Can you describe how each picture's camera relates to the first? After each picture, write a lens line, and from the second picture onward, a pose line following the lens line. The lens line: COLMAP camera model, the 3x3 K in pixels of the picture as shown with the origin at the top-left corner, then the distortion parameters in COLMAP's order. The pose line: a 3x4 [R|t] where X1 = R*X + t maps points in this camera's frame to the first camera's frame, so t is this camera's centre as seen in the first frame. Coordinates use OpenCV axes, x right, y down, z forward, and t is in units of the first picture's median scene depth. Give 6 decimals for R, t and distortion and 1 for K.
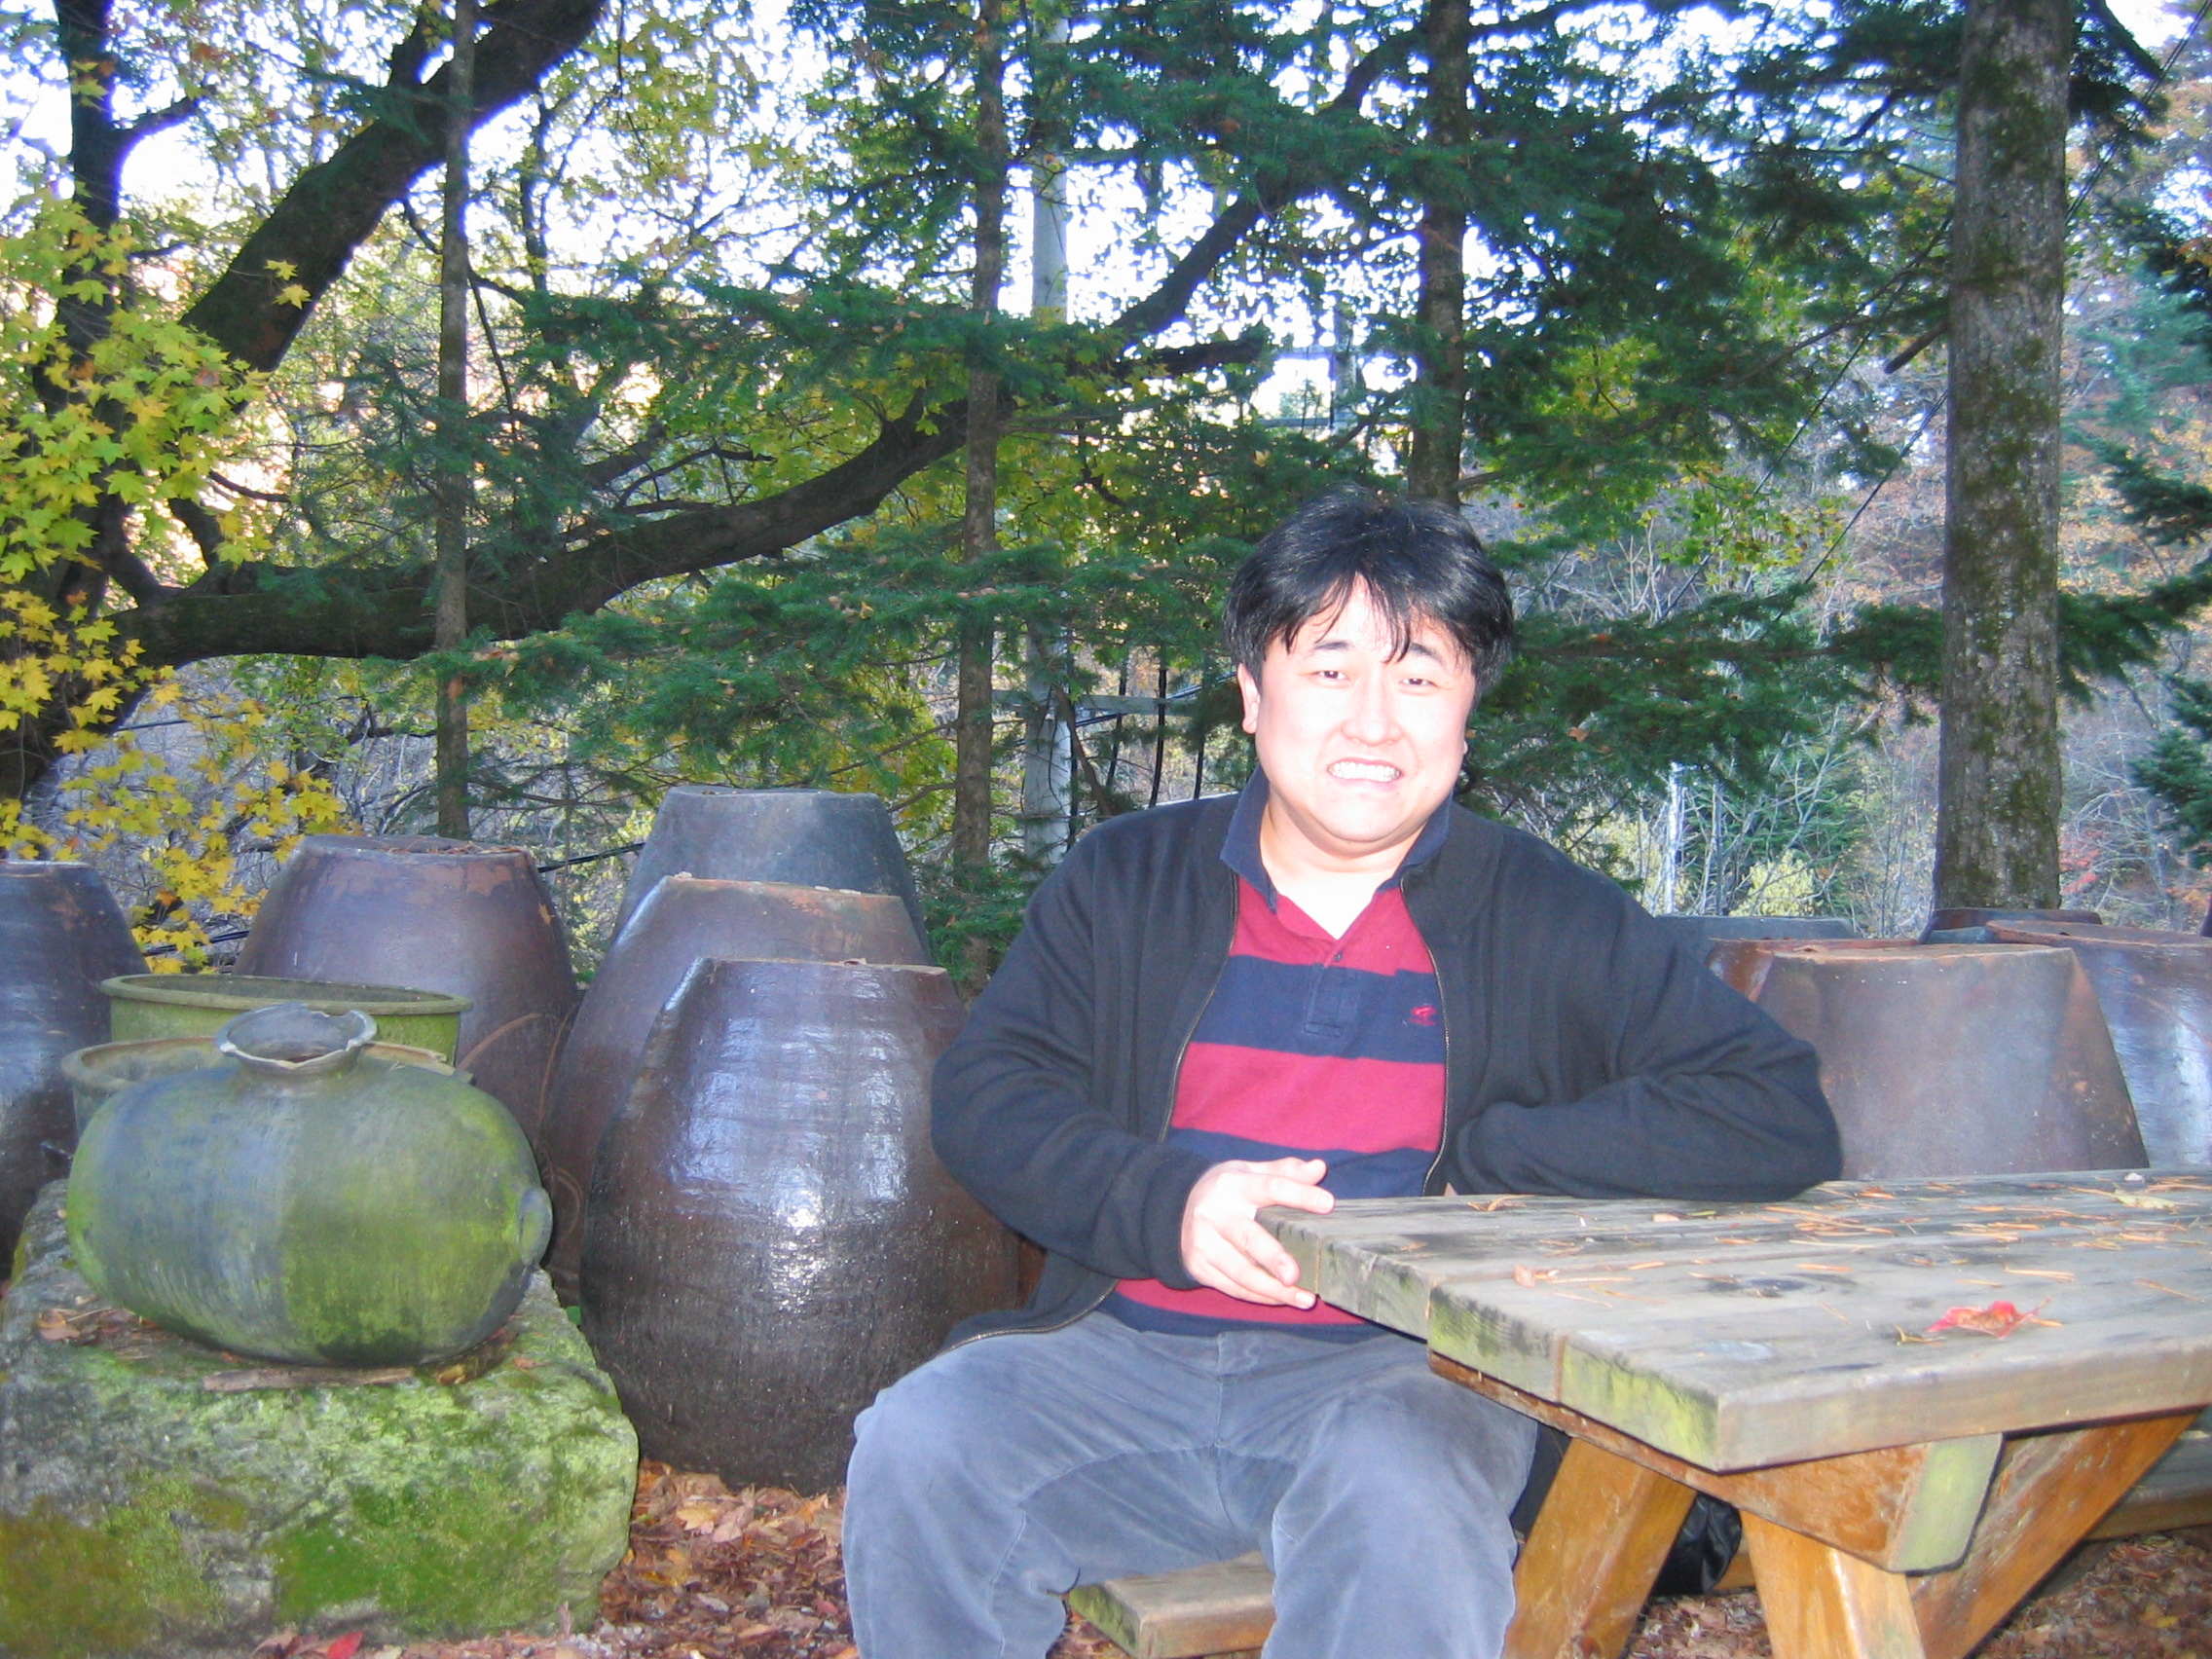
lens RADIAL K [[2426.7, 0, 1115.6], [0, 2426.7, 850.9], [0, 0, 1]] dist [-0.136218, 0.092994]
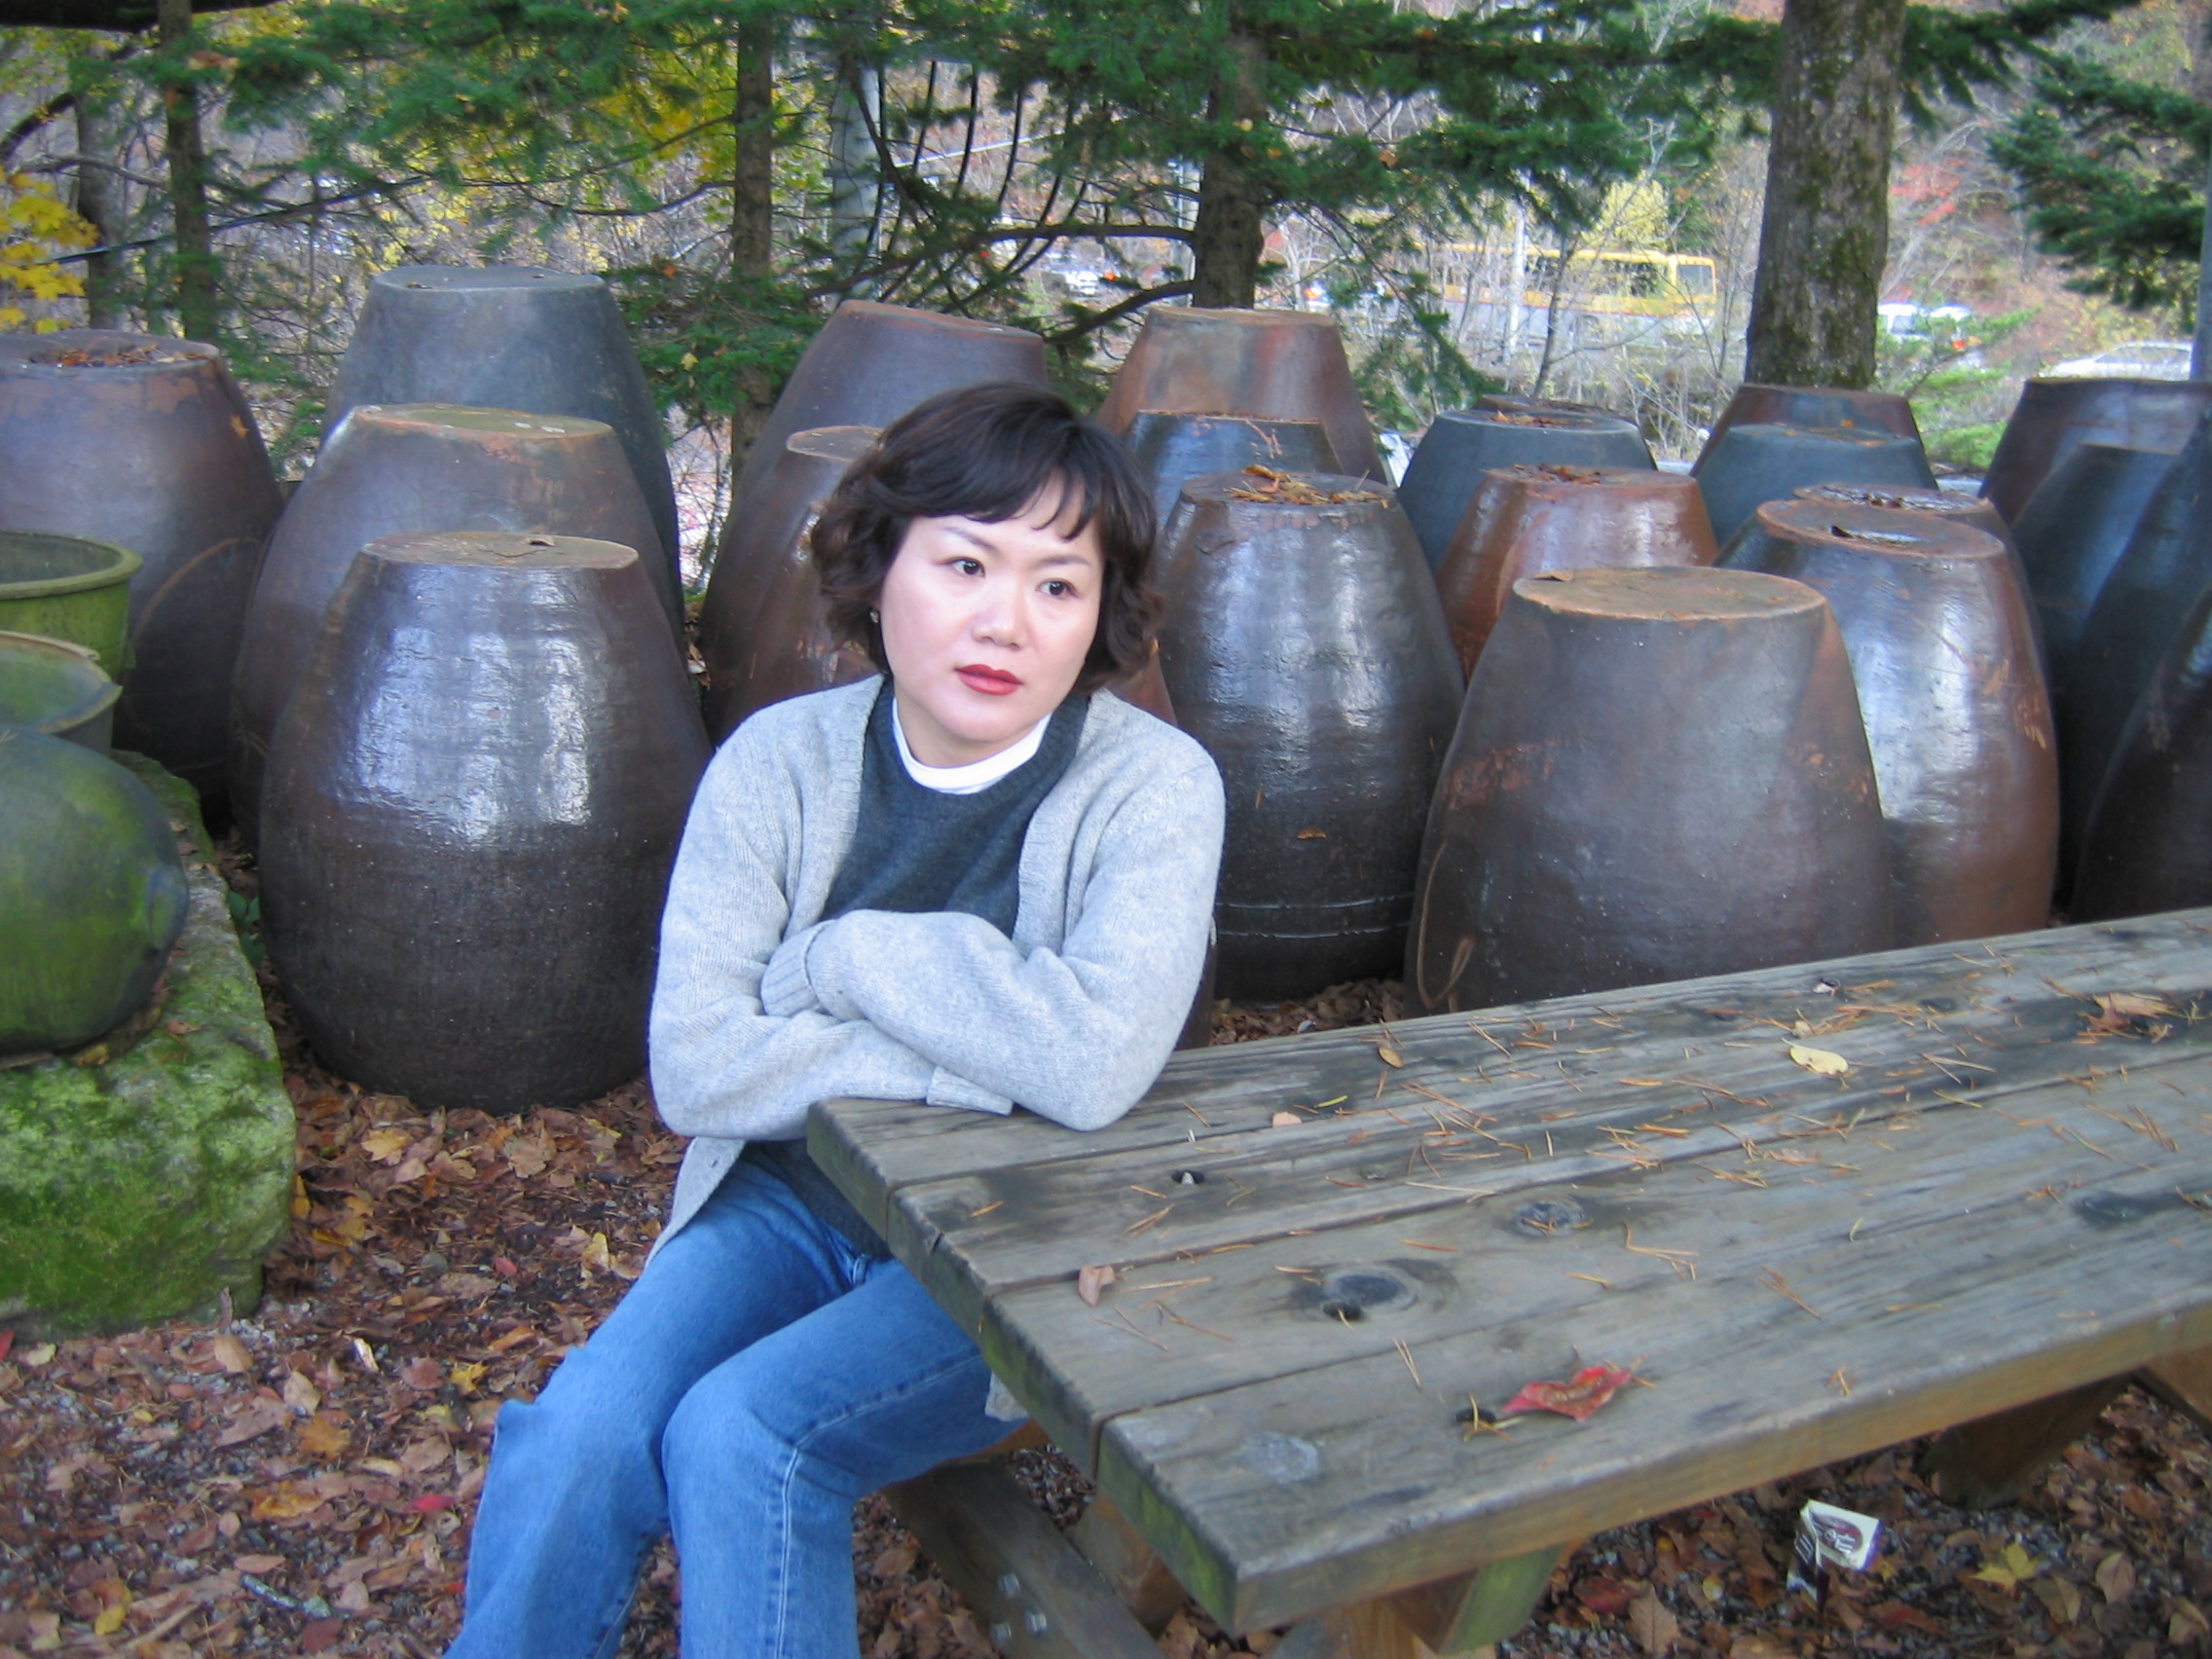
lens RADIAL K [[2426.7, 0, 1115.6], [0, 2426.7, 850.9], [0, 0, 1]] dist [-0.136218, 0.092994]
pose [[0.997922, 0.002744, 0.064368, 0.060133], [-0.020934, 0.958694, 0.283669, -0.120666], [-0.060931, -0.284427, 0.956759, 0.083043]]
